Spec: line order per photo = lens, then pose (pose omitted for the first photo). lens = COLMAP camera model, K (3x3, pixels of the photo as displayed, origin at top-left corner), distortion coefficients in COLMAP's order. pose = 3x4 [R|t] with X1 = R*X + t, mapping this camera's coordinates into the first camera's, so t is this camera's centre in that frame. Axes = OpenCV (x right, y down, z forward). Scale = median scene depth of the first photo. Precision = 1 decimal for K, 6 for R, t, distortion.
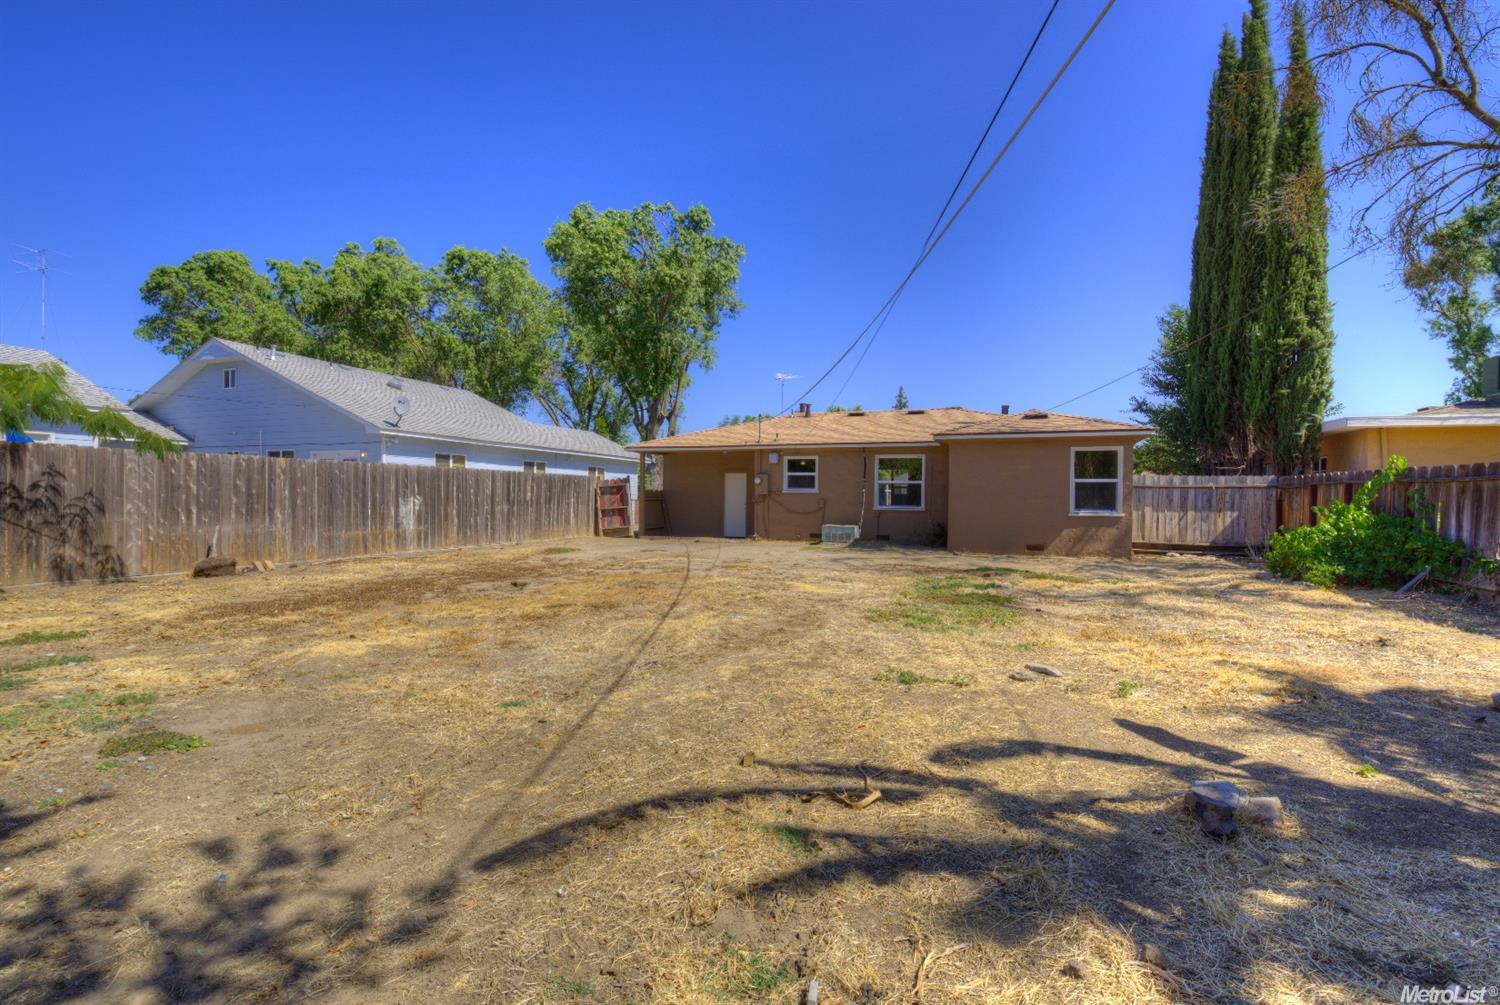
lens RADIAL K [[654.8, 0, 749.5], [0, 654.8, 501.3], [0, 0, 1]] dist [0.002146, 0.000172]
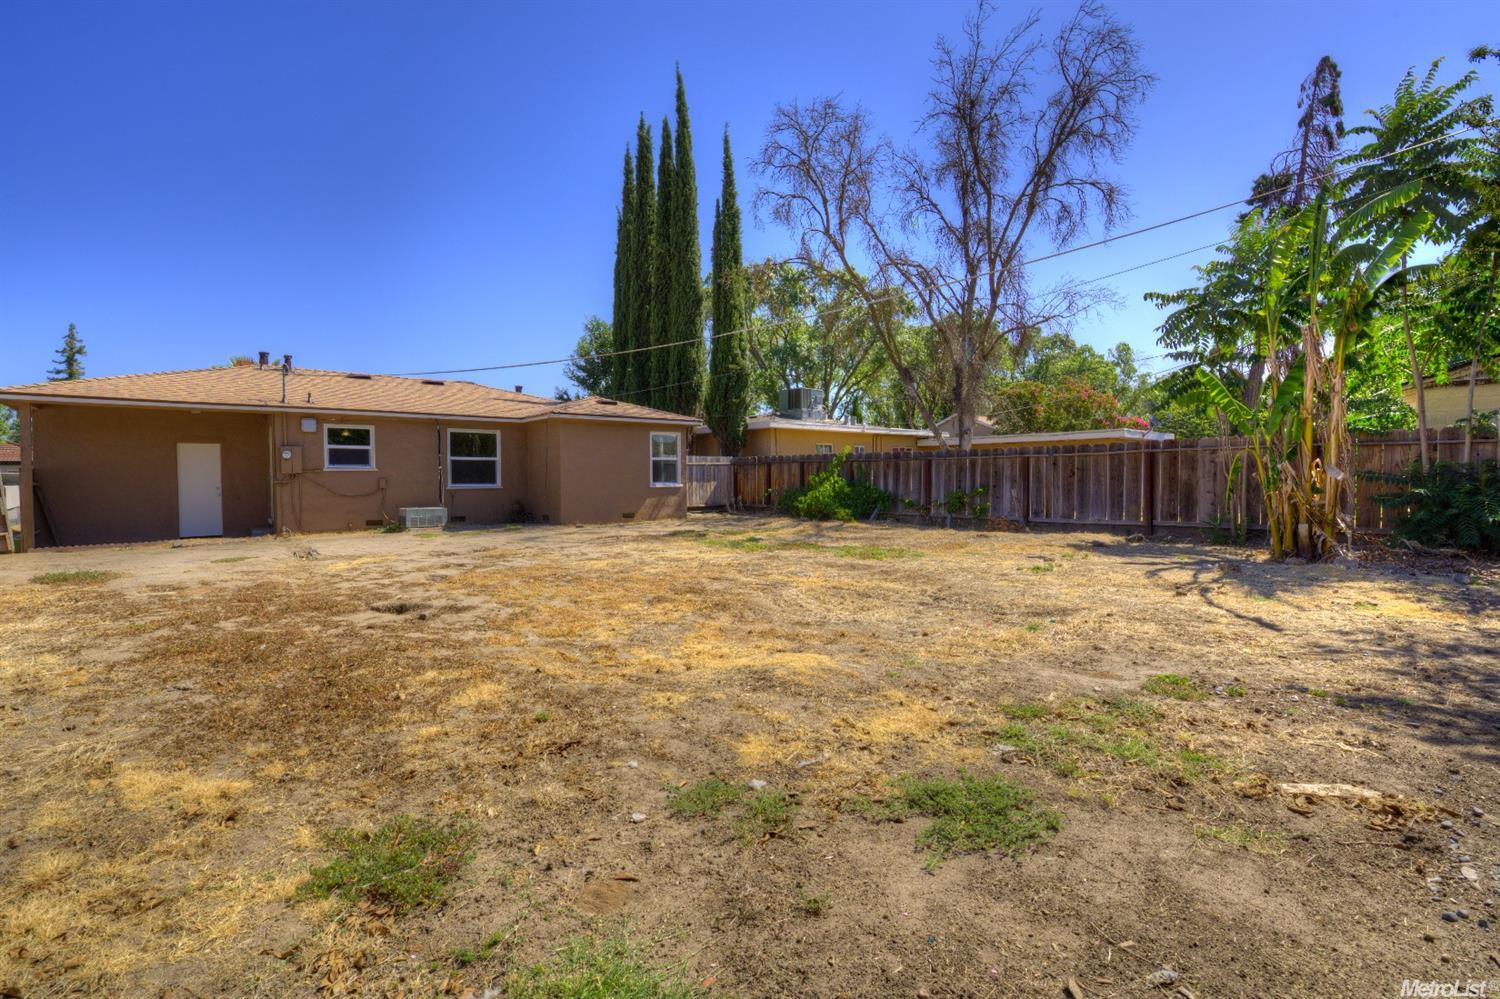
lens RADIAL K [[662.1, 0, 745.0], [0, 662.1, 495.6], [0, 0, 1]] dist [-0.001005, -0.007861]
pose [[0.484501, -0.039944, 0.873878, -0.421962], [0.019293, 0.999202, 0.034975, -0.002022], [-0.874578, -0.000086, 0.484885, 0.206236]]
